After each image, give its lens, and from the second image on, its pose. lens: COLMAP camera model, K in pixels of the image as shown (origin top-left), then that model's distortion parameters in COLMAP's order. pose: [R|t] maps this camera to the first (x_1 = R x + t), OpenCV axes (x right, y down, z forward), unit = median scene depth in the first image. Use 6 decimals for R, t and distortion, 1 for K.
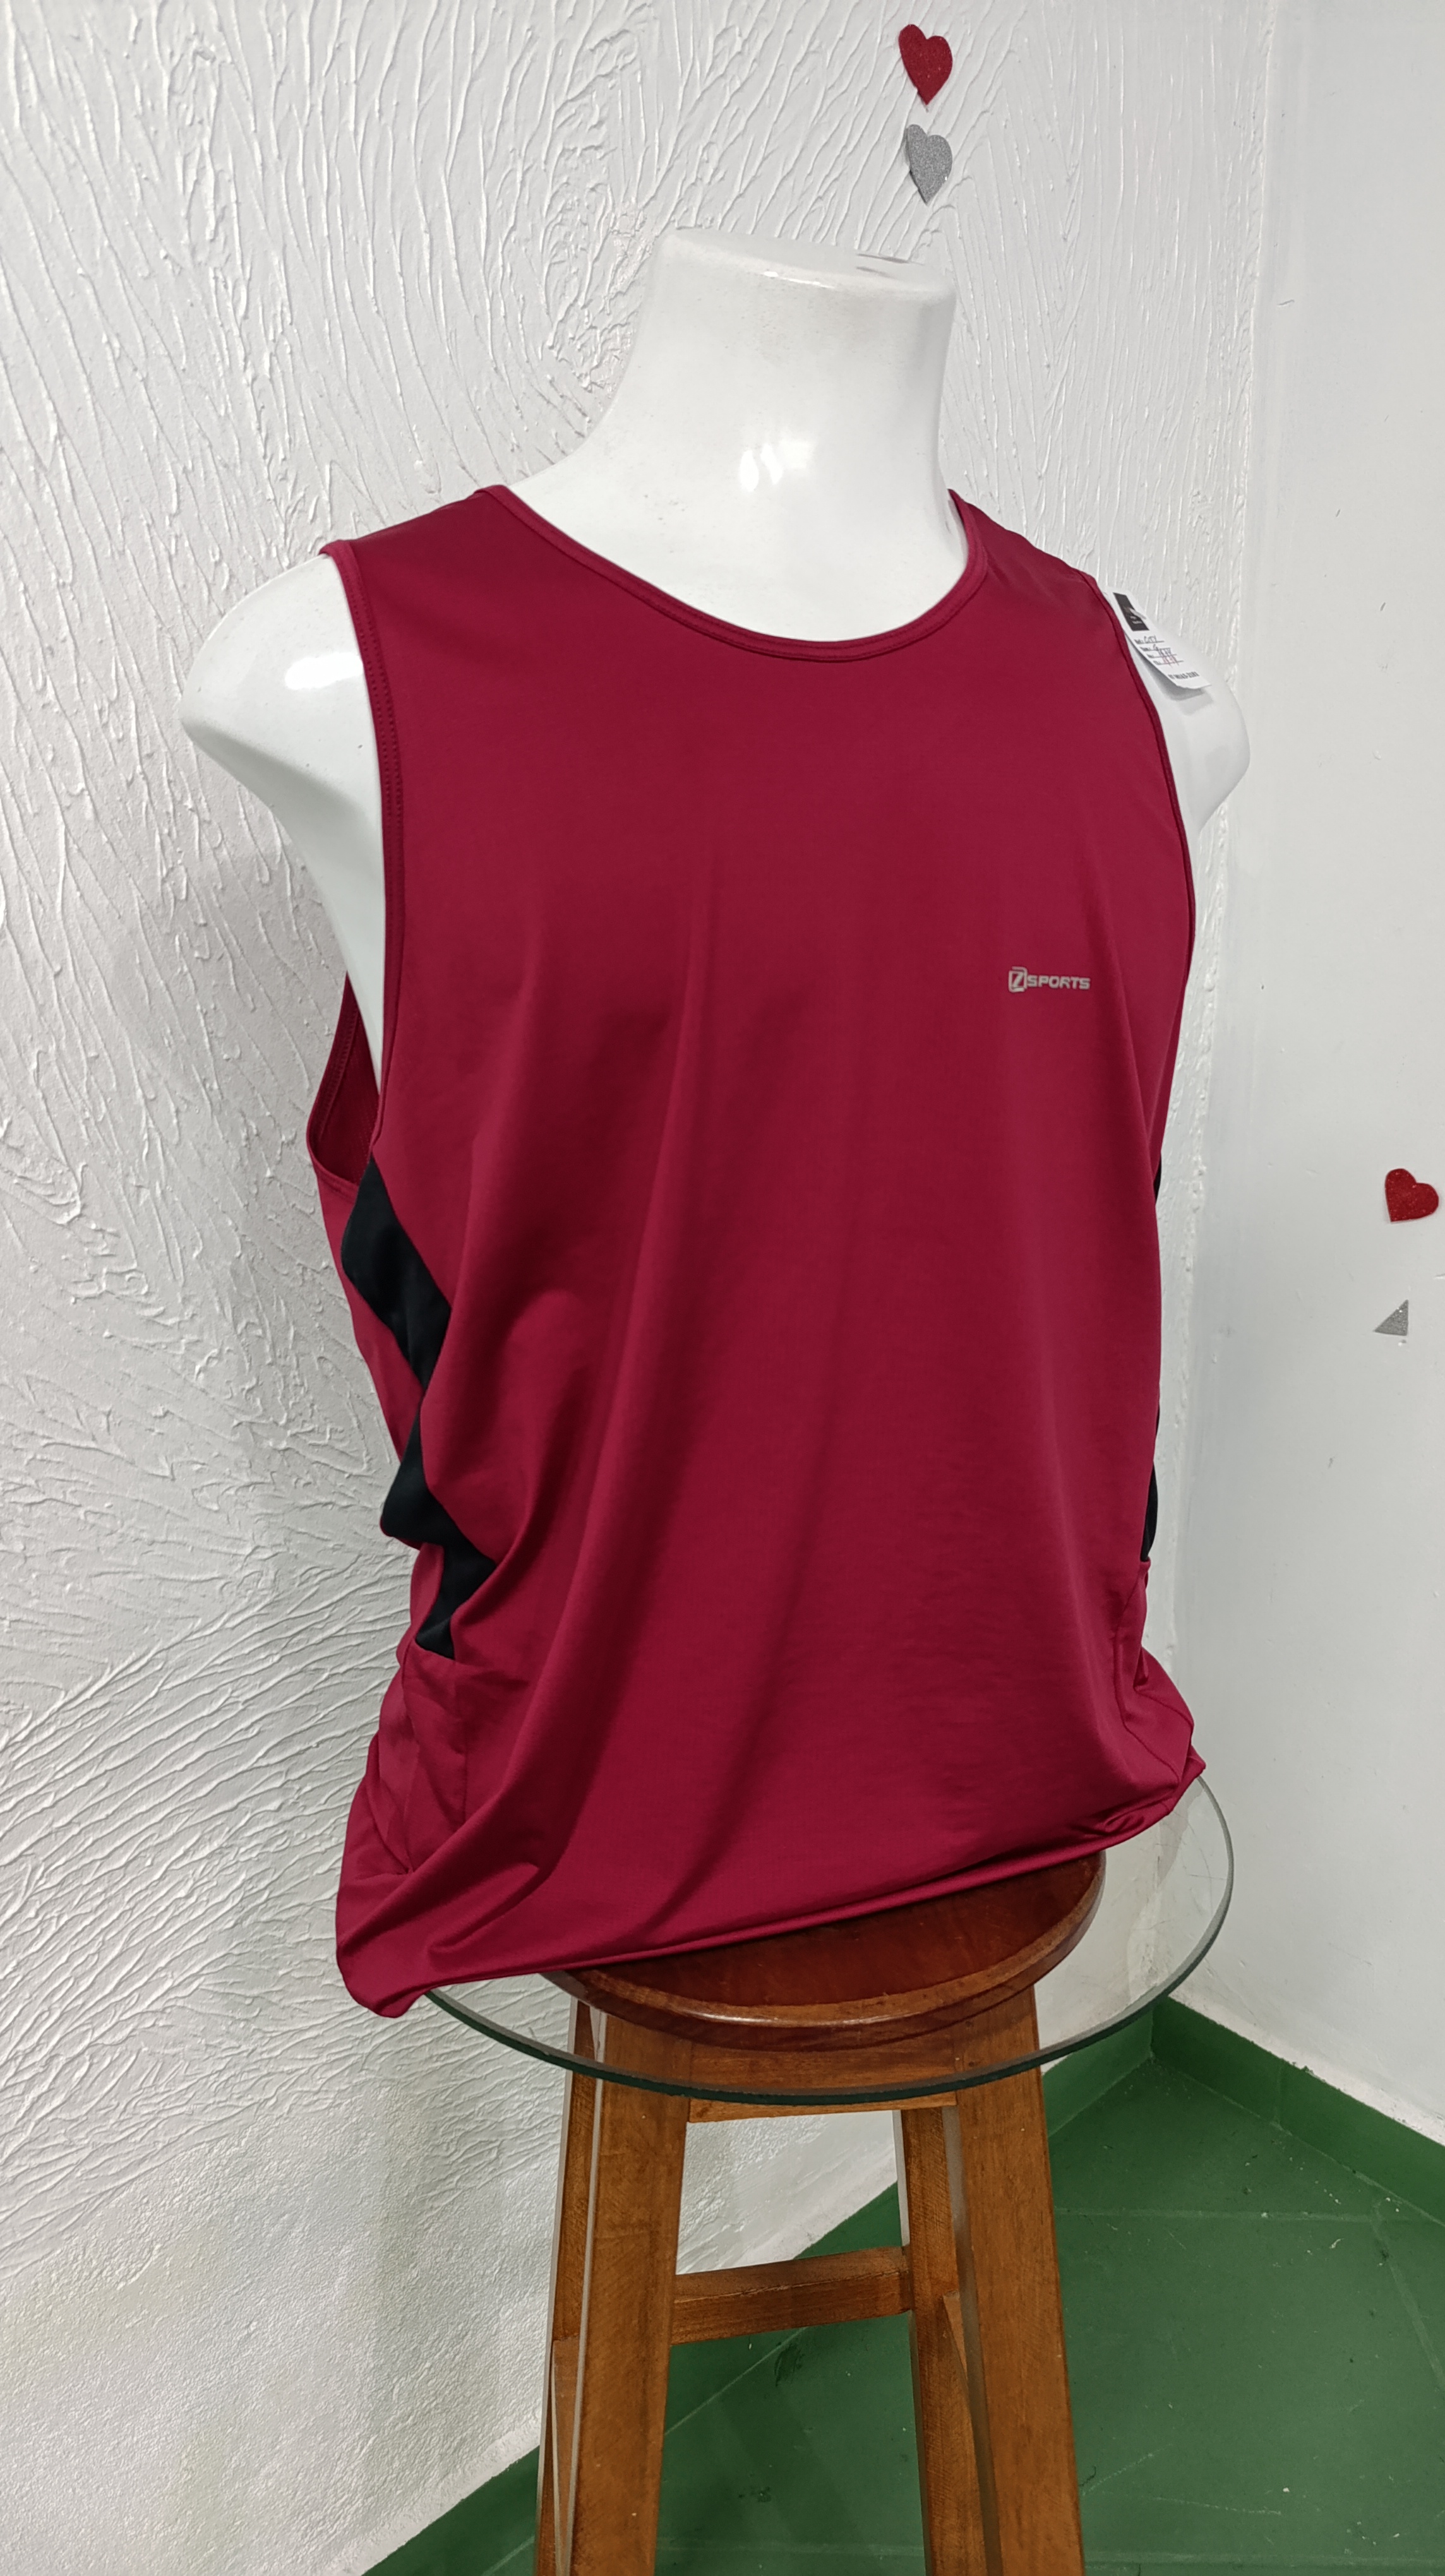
lens RADIAL K [[1800.6, 0, 724.0], [0, 1800.6, 1276.4], [0, 0, 1]] dist [0.008822, -0.033437]
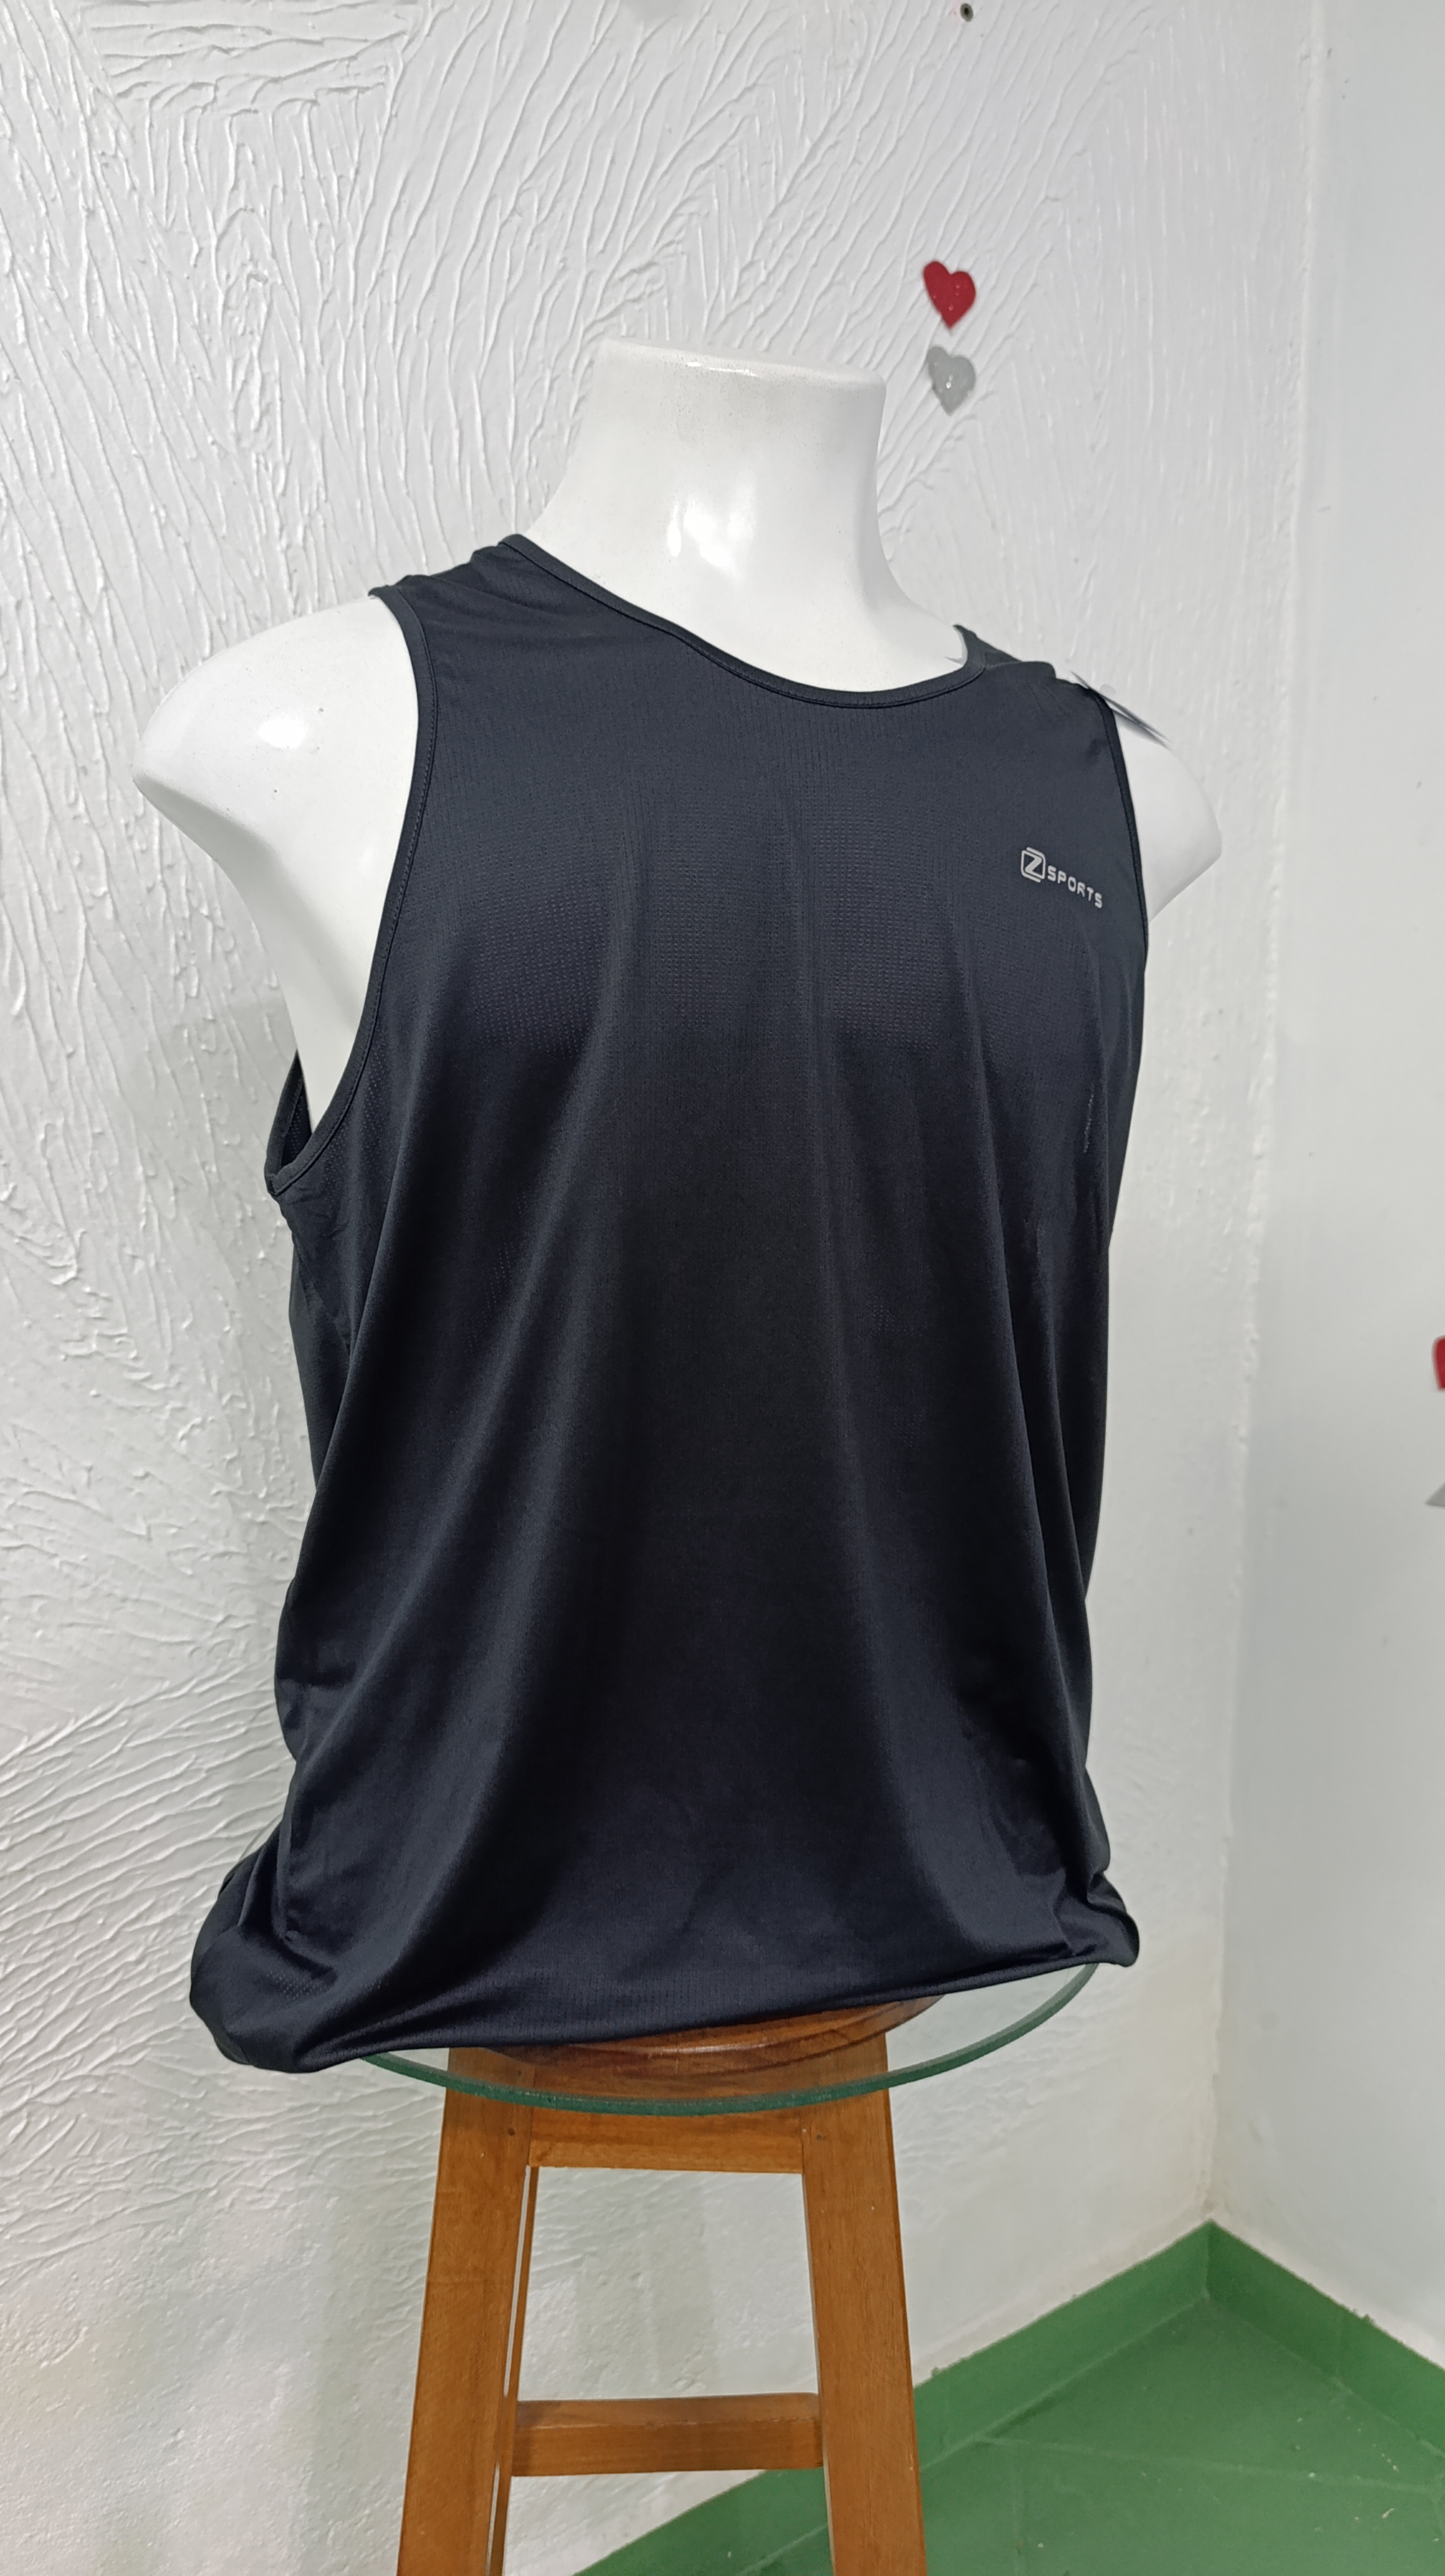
lens RADIAL K [[1800.6, 0, 714.0], [0, 1800.6, 1274.9], [0, 0, 1]] dist [0.008822, -0.033437]
pose [[0.993190, 0.030764, -0.112372, 0.135006], [-0.045521, 0.990309, -0.131213, 0.083123], [0.107246, 0.135434, 0.984965, -0.020386]]
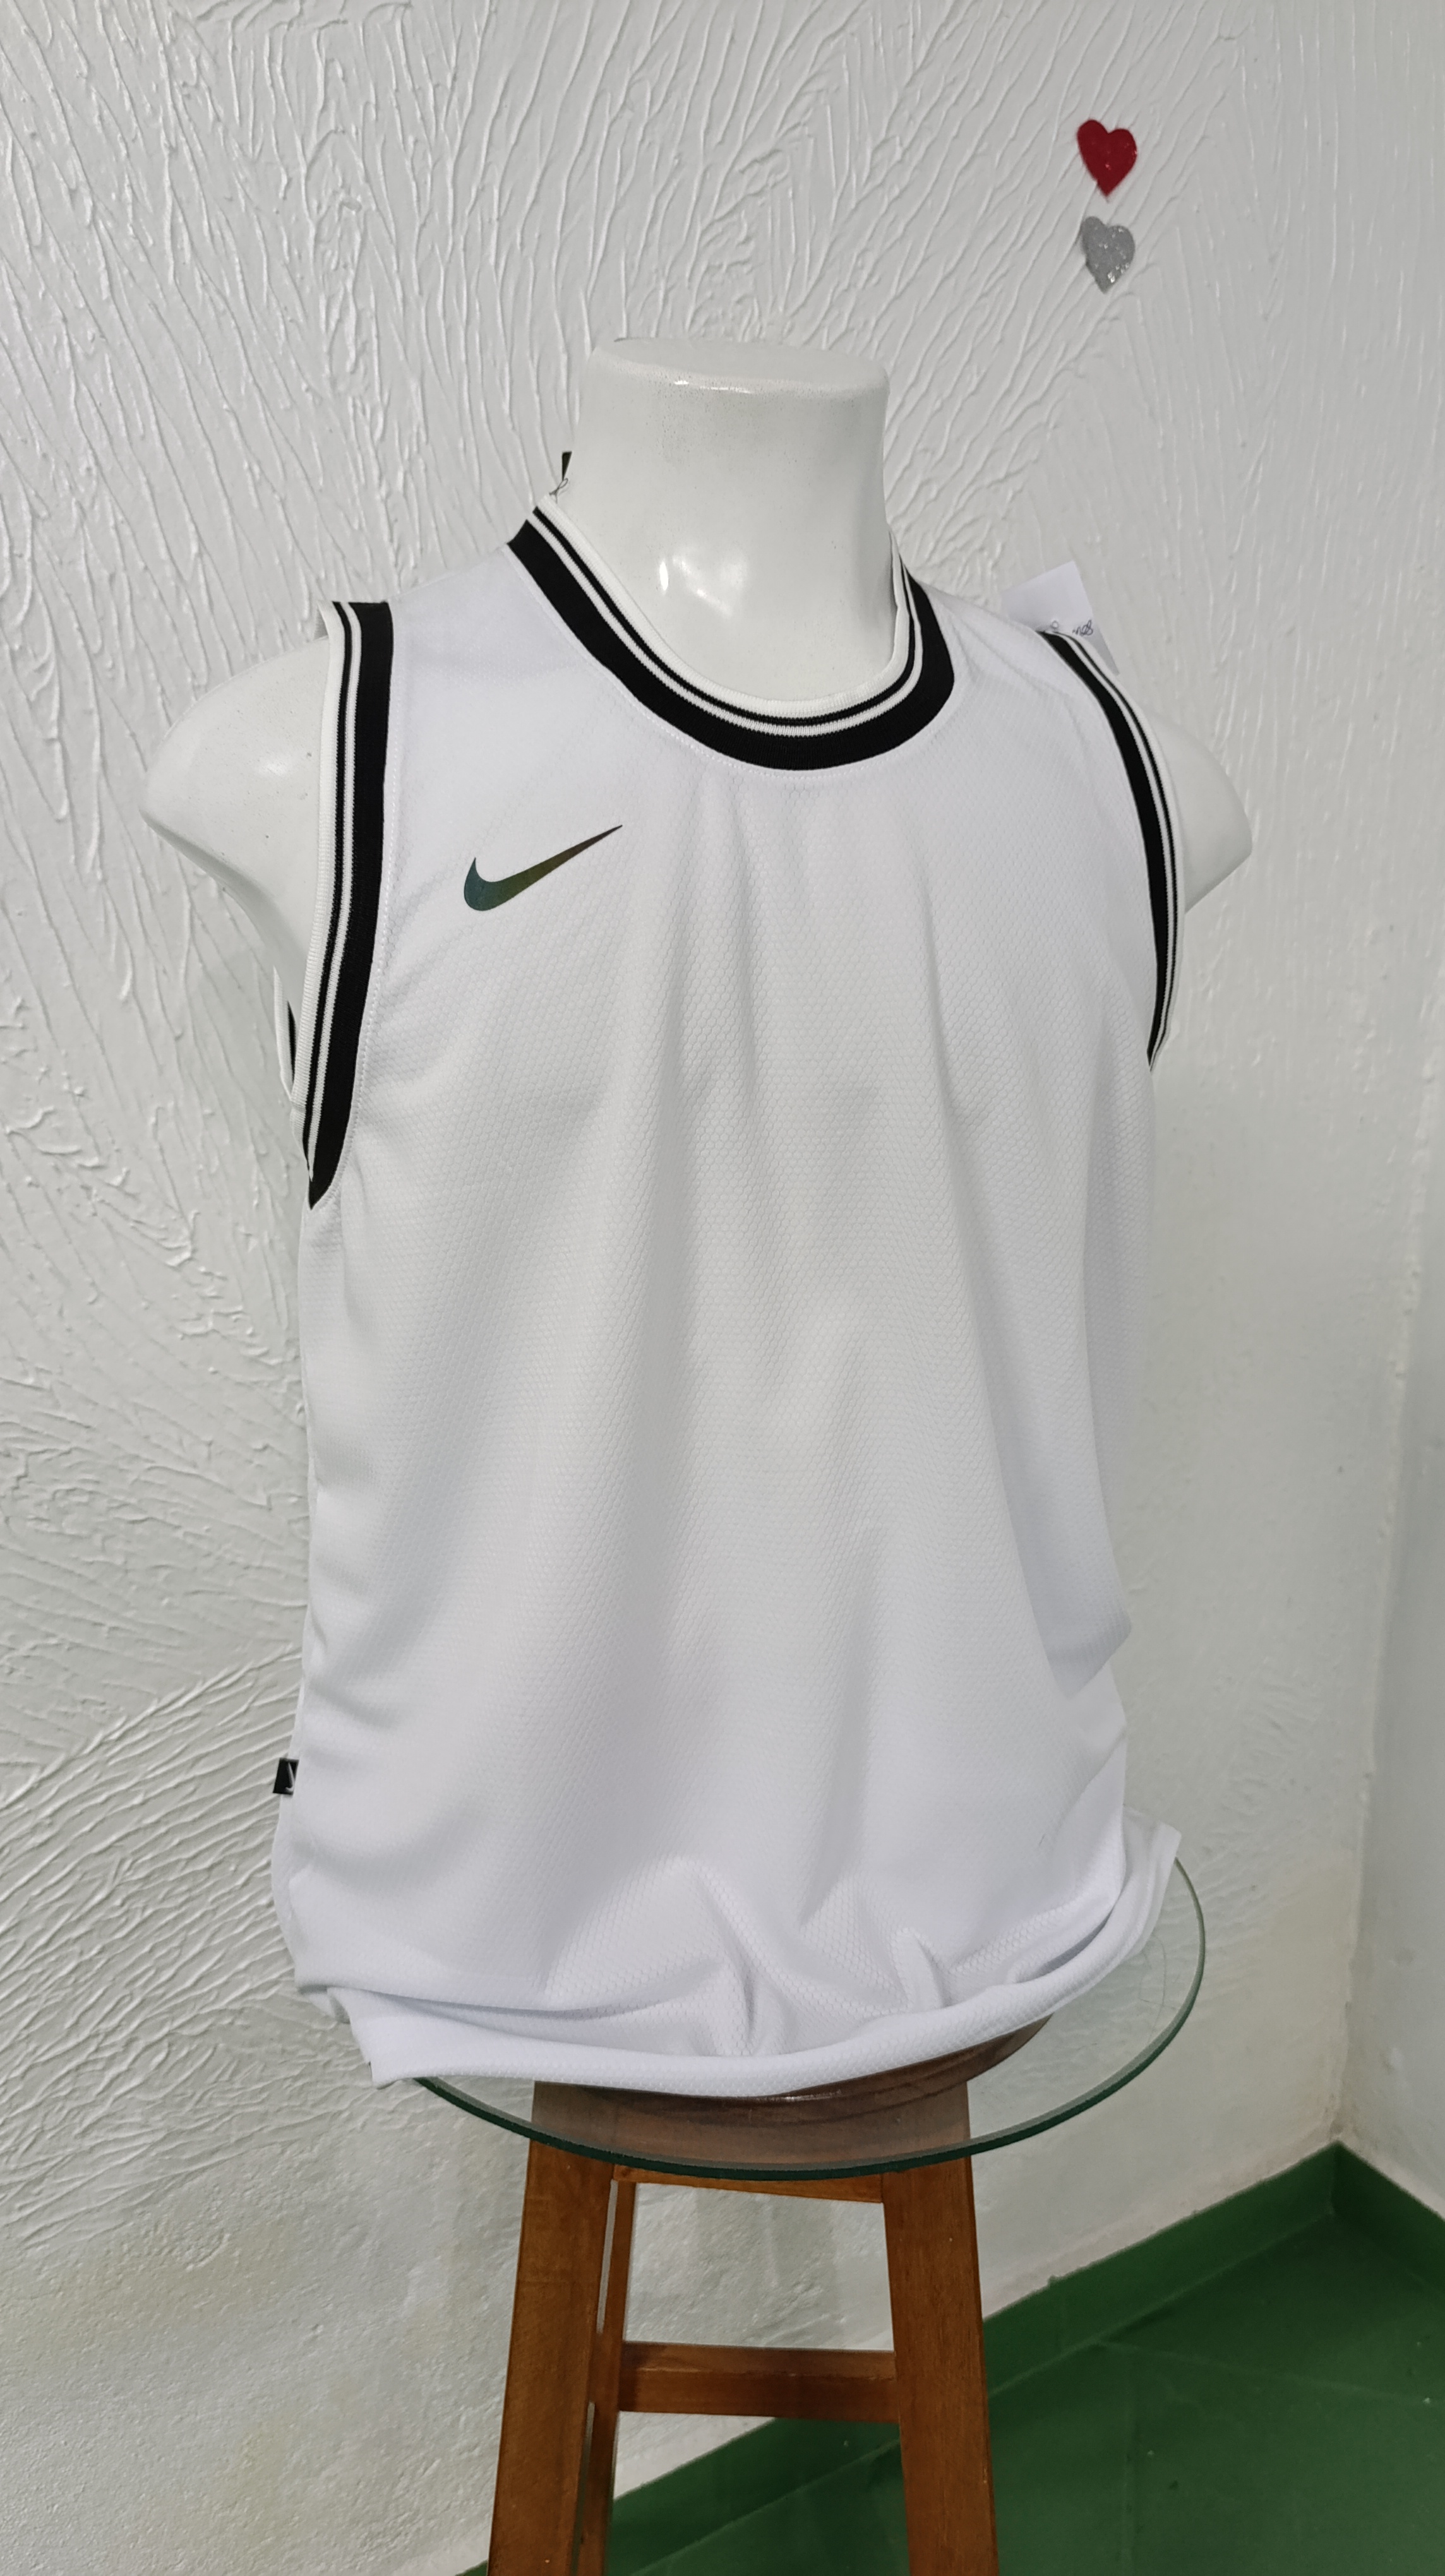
lens RADIAL K [[1800.6, 0, 714.8], [0, 1800.6, 1275.5], [0, 0, 1]] dist [0.008822, -0.033437]
pose [[0.977627, 0.052296, -0.203741, 0.163893], [-0.059906, 0.997711, -0.031360, -0.008114], [0.201635, 0.042864, 0.978522, 0.000132]]
